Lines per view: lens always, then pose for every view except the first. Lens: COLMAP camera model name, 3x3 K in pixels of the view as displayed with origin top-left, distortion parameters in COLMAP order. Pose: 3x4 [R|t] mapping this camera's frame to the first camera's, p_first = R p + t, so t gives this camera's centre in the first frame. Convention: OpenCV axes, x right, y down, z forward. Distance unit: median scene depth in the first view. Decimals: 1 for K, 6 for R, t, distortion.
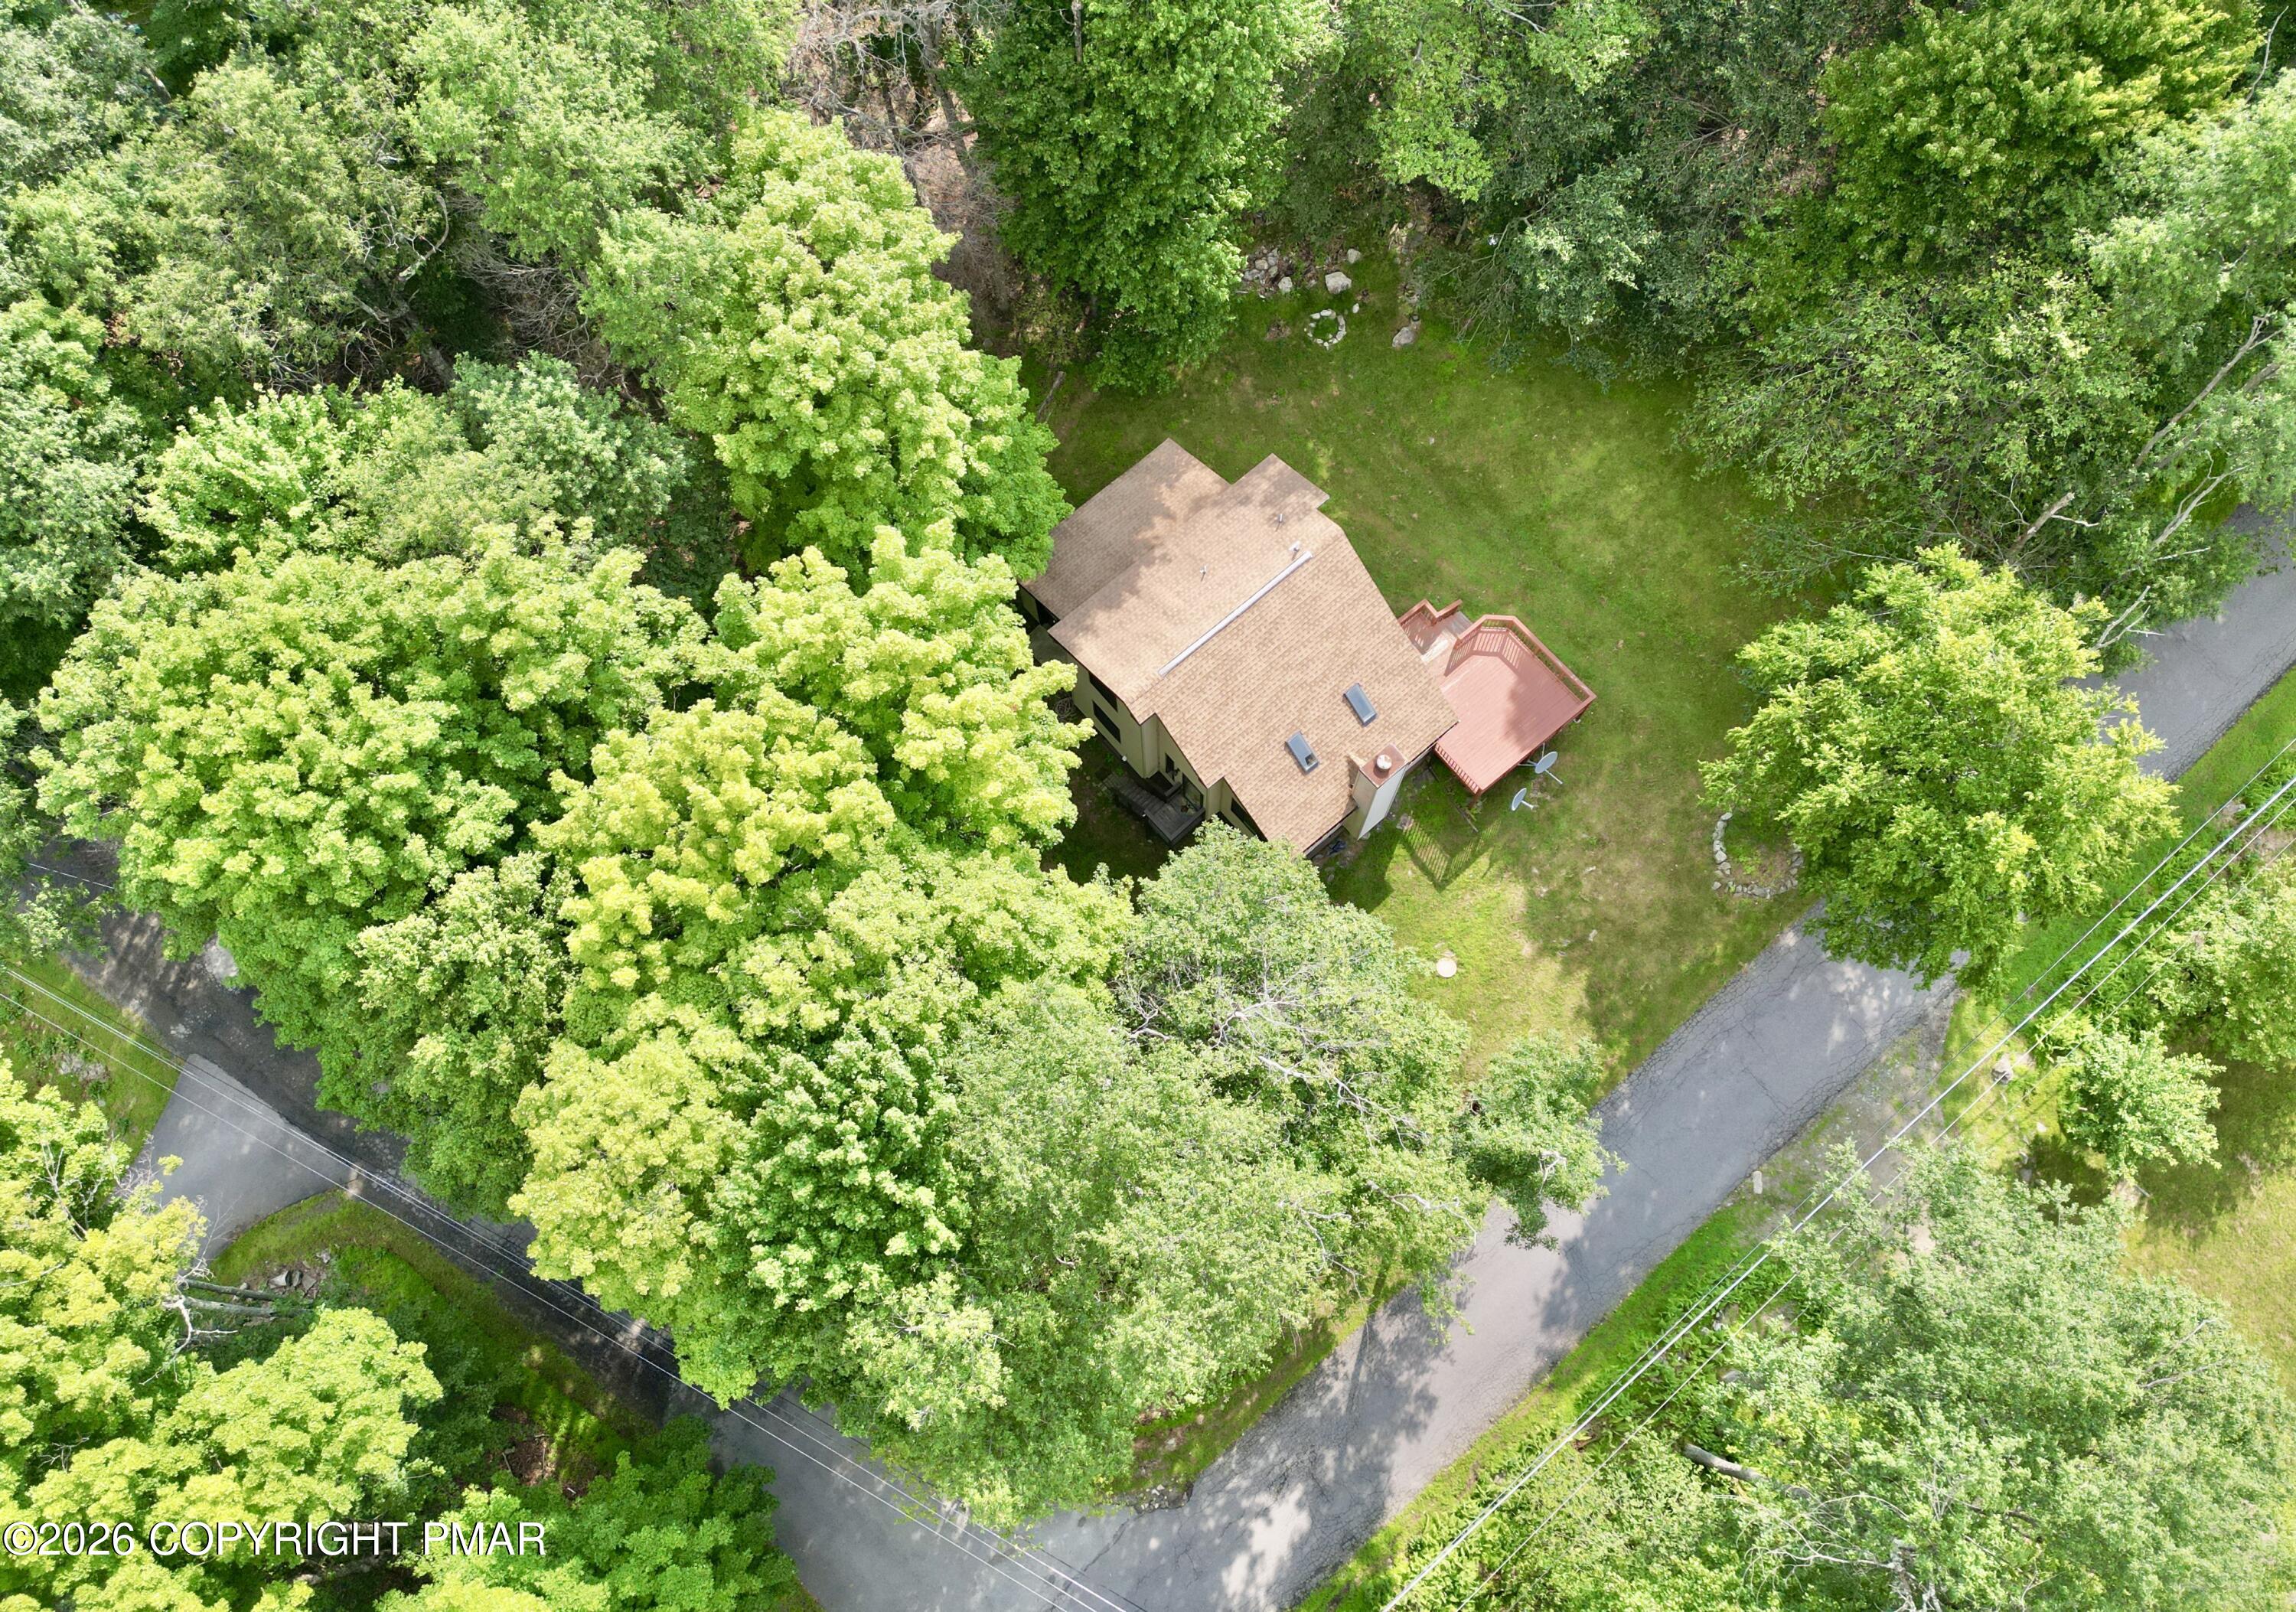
lens RADIAL K [[1636.2, 0, 1148.0], [0, 1636.2, 806.0], [0, 0, 1]] dist [0.001028, 0.000492]
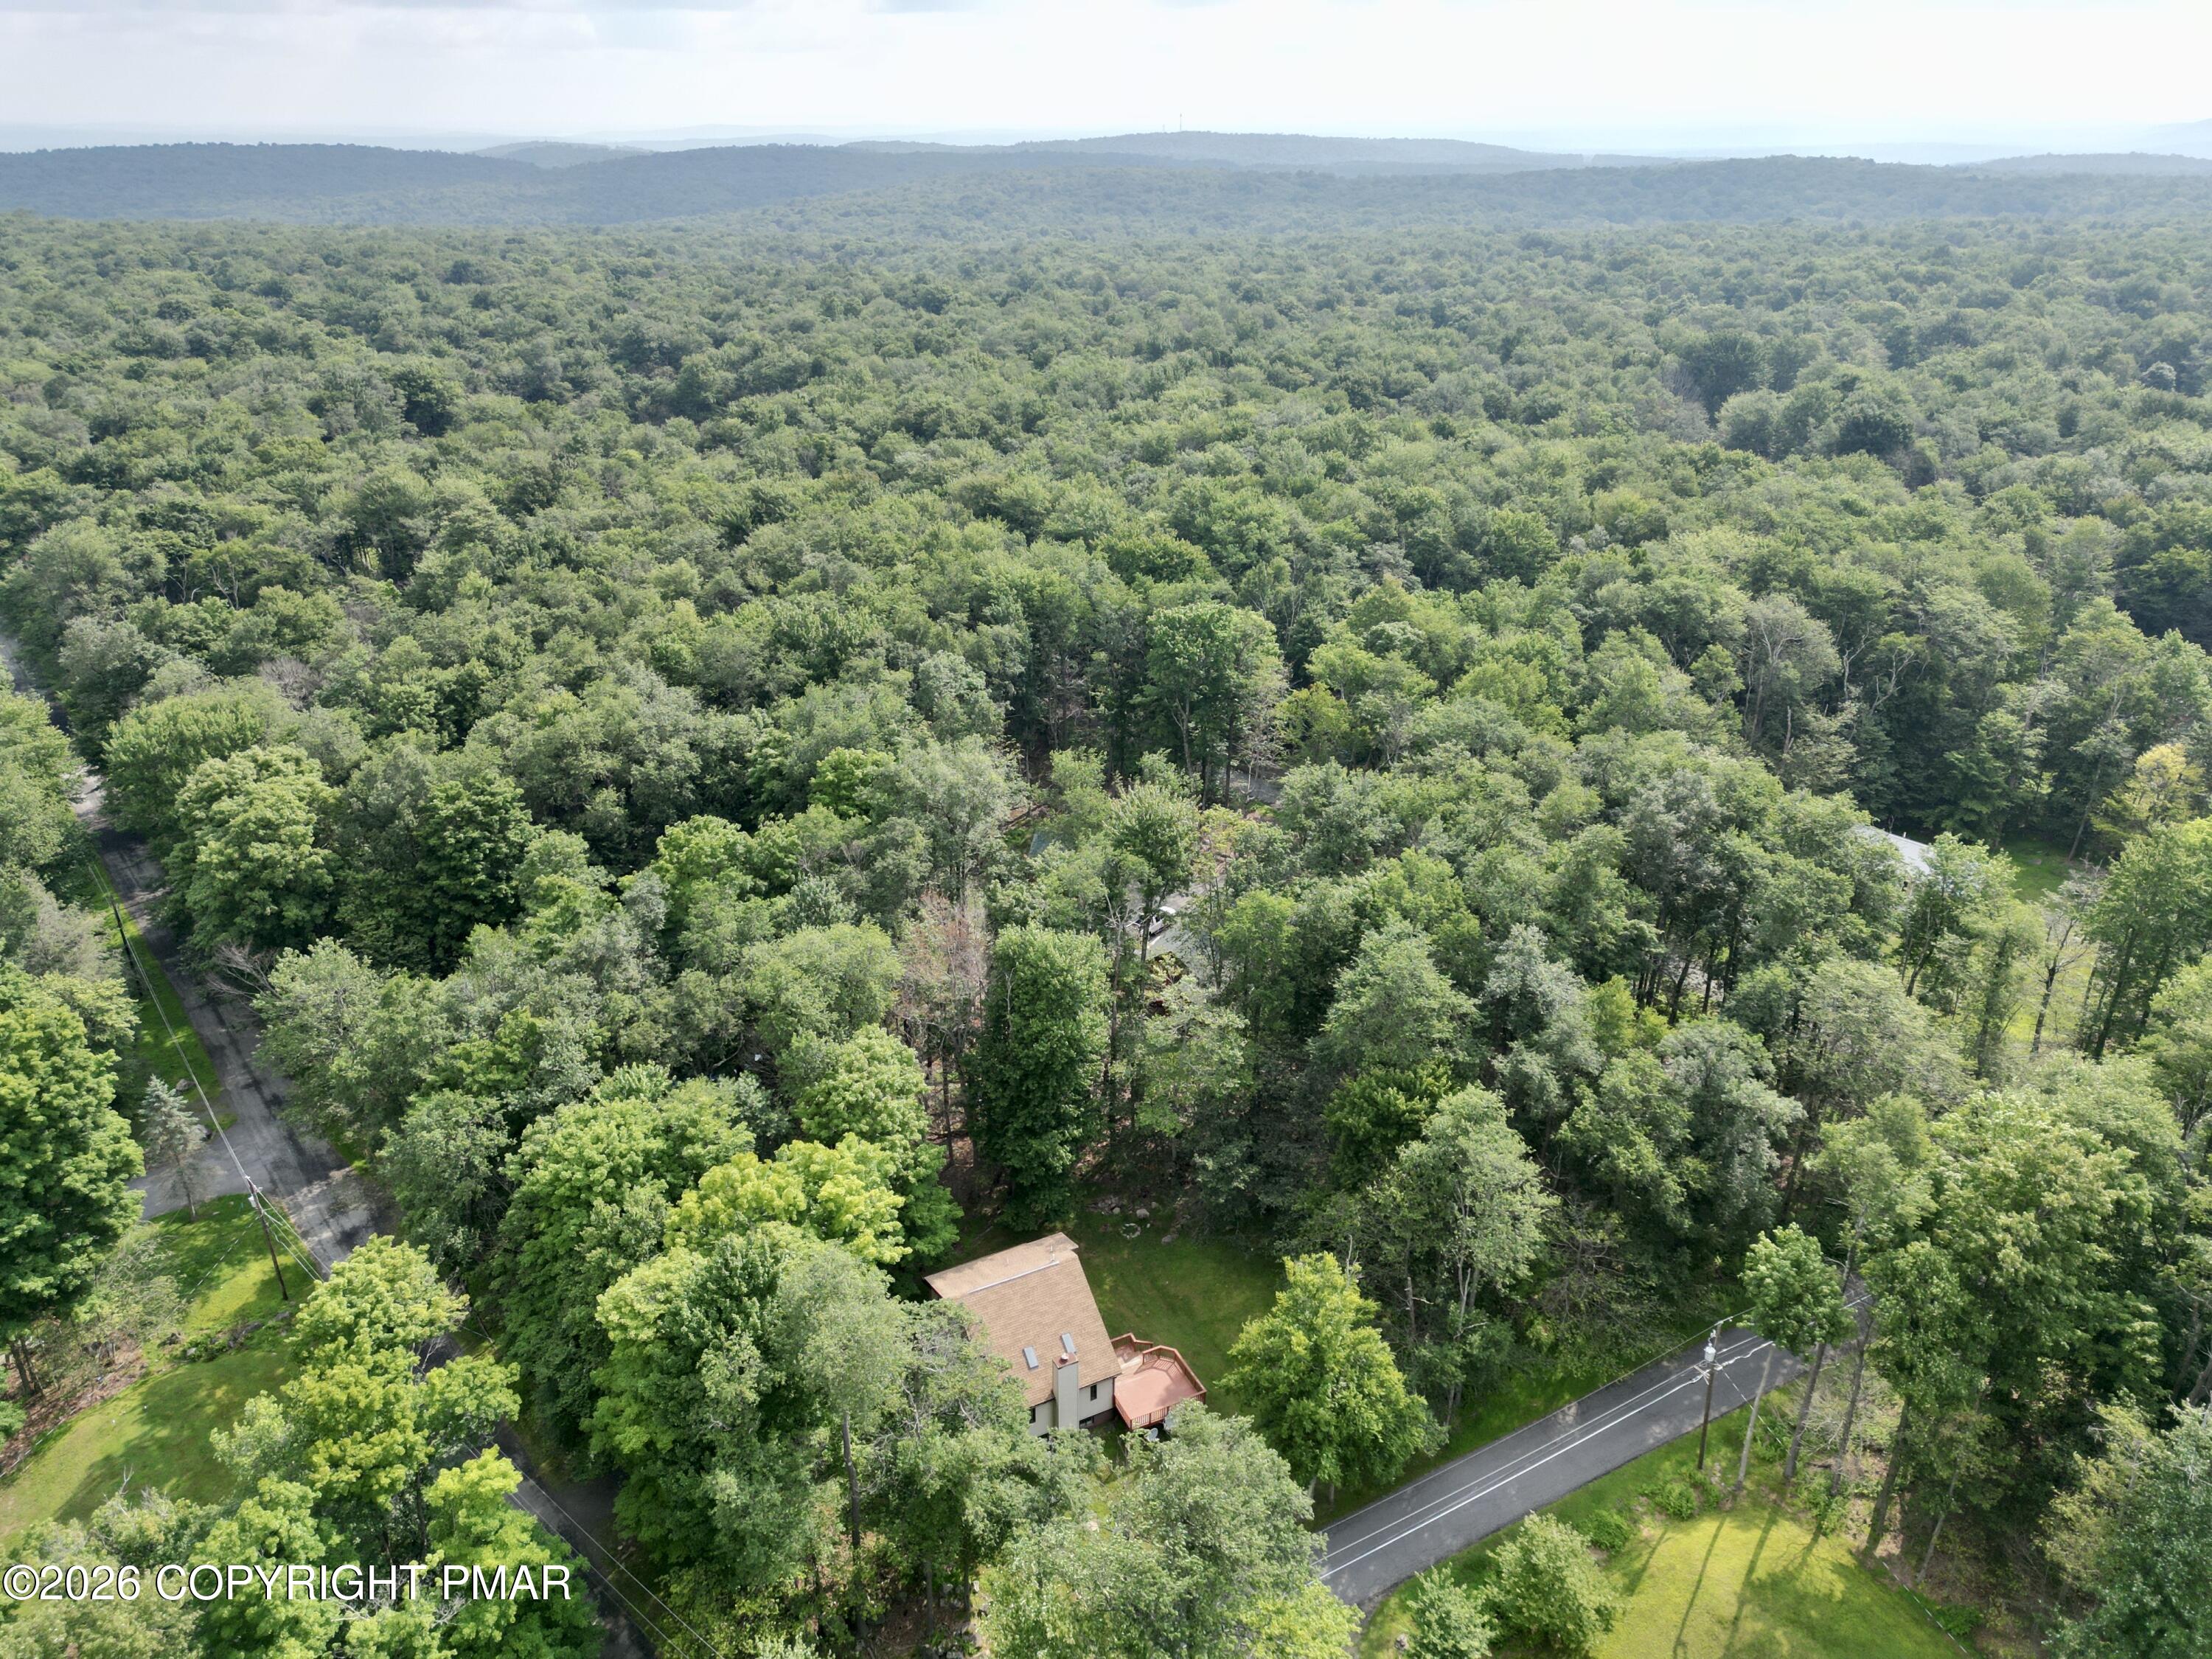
lens RADIAL K [[1507.6, 0, 1106.0], [0, 1507.6, 829.5], [0, 0, 1]] dist [0.003495, -0.000962]
pose [[0.968778, 0.102150, -0.225909, 0.522566], [-0.237066, 0.648435, -0.723417, 0.836258], [0.072590, 0.754385, 0.652406, -0.626099]]
